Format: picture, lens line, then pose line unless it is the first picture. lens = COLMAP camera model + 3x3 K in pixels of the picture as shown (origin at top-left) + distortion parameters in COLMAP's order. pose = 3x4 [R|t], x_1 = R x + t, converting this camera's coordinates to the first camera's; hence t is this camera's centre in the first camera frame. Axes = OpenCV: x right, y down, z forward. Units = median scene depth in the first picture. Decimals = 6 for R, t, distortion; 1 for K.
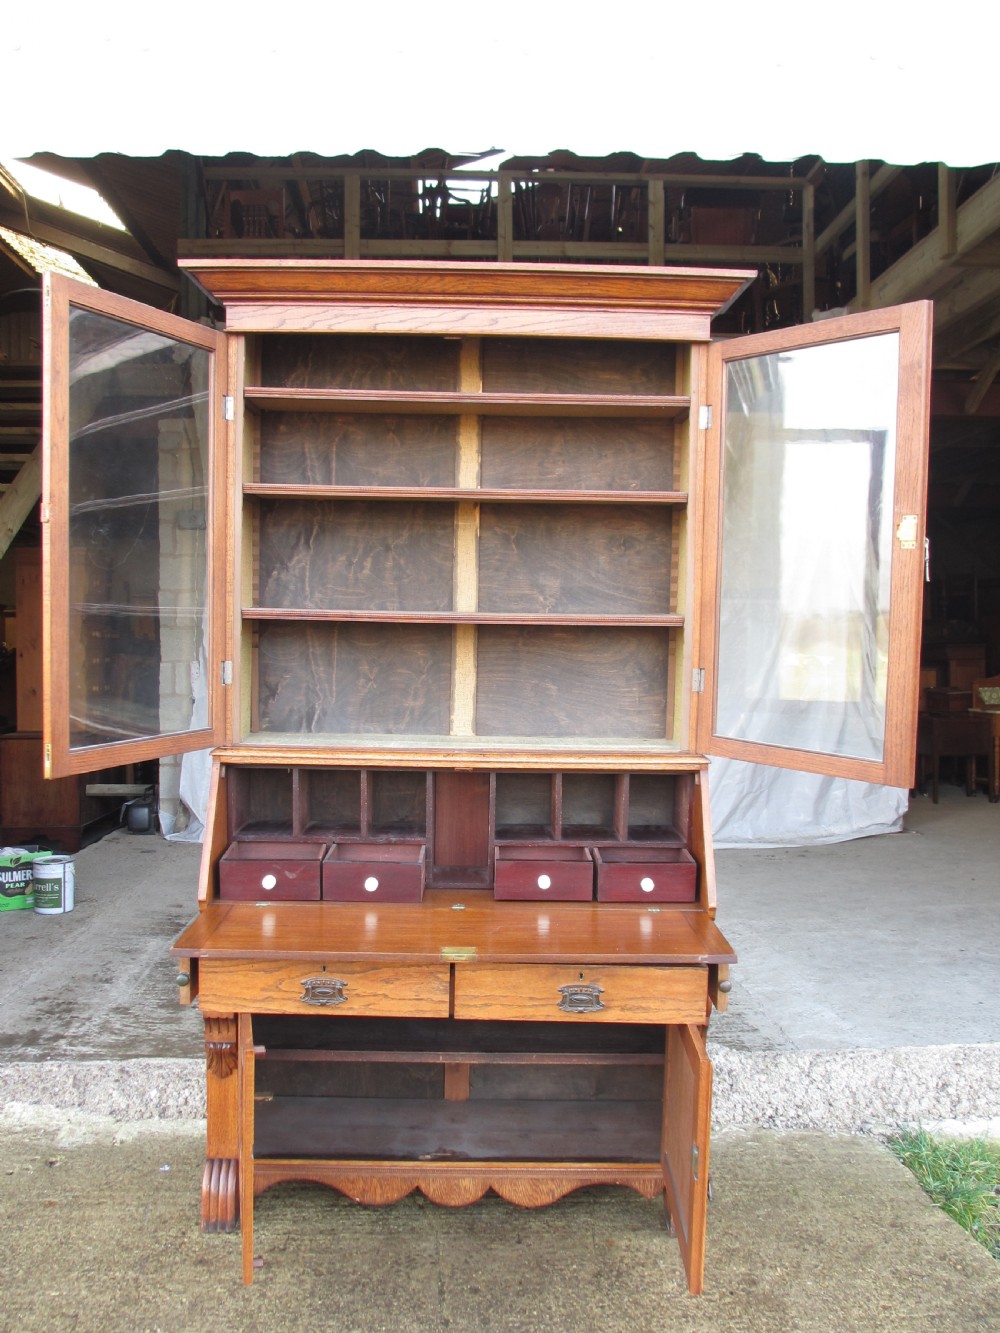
lens RADIAL K [[1114.2, 0, 502.6], [0, 1114.2, 658.3], [0, 0, 1]] dist [-0.048779, 0.012435]
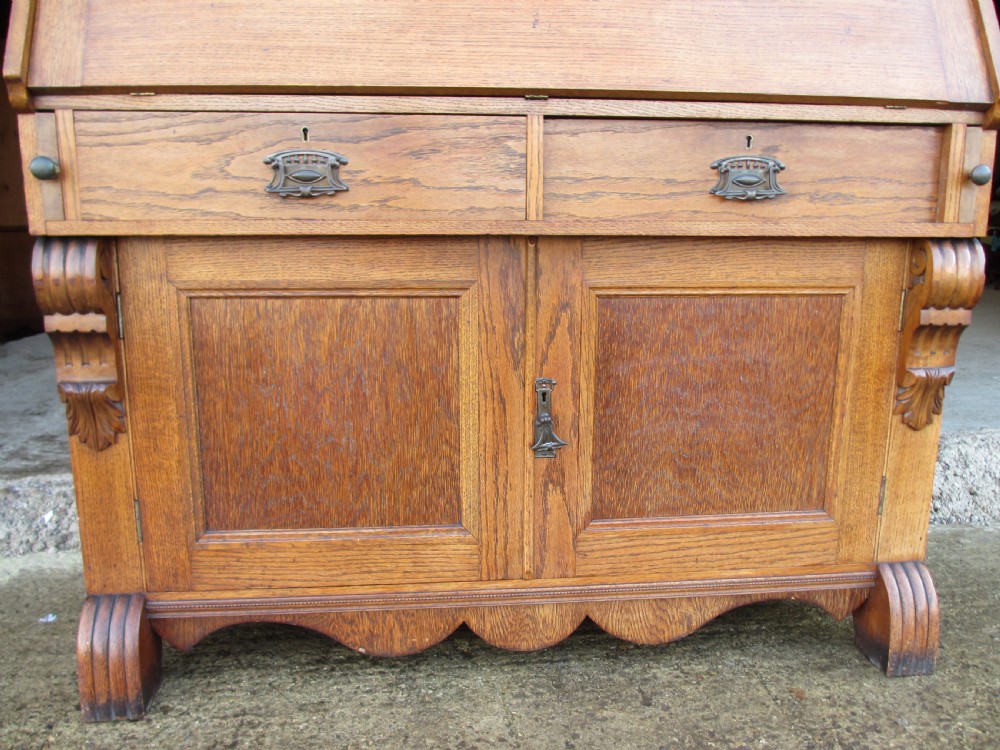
lens RADIAL K [[835.9, 0, 507.3], [0, 835.9, 377.6], [0, 0, 1]] dist [-0.048779, 0.012435]
pose [[0.996449, -0.032935, 0.077484, -0.084192], [0.020429, 0.987392, 0.156970, 0.280968], [-0.081677, -0.154830, 0.984559, 0.581781]]
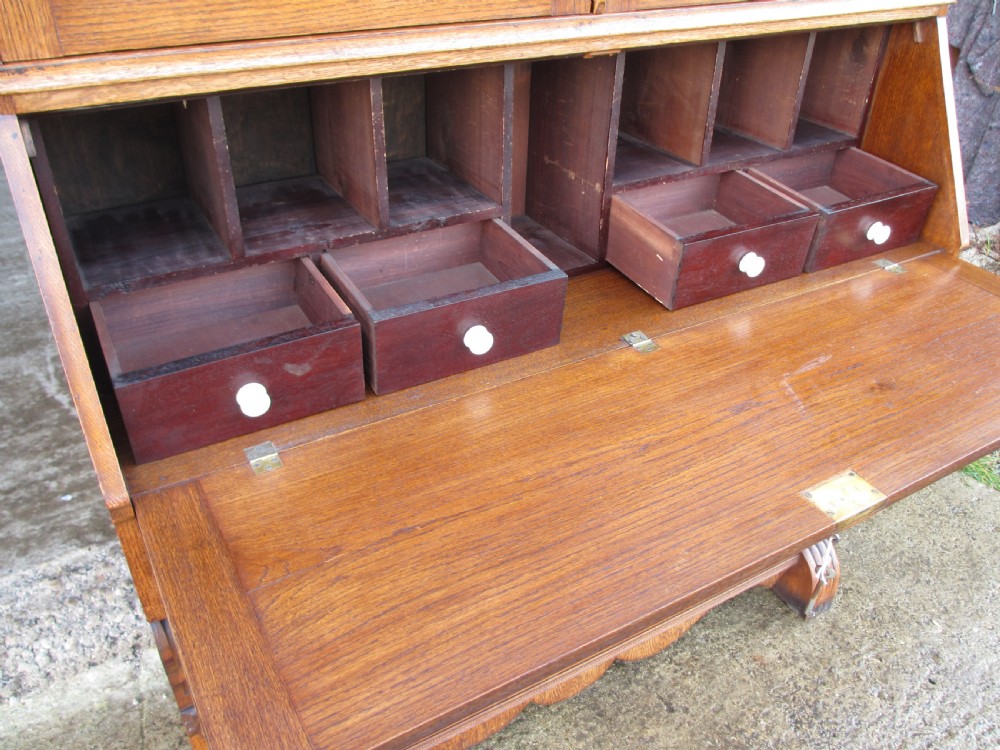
lens RADIAL K [[835.9, 0, 503.4], [0, 835.9, 375.9], [0, 0, 1]] dist [-0.048779, 0.012435]
pose [[0.874100, -0.268474, 0.404809, -0.246659], [0.020286, 0.852826, 0.521801, 0.033764], [-0.485322, -0.447894, 0.750902, 0.706933]]
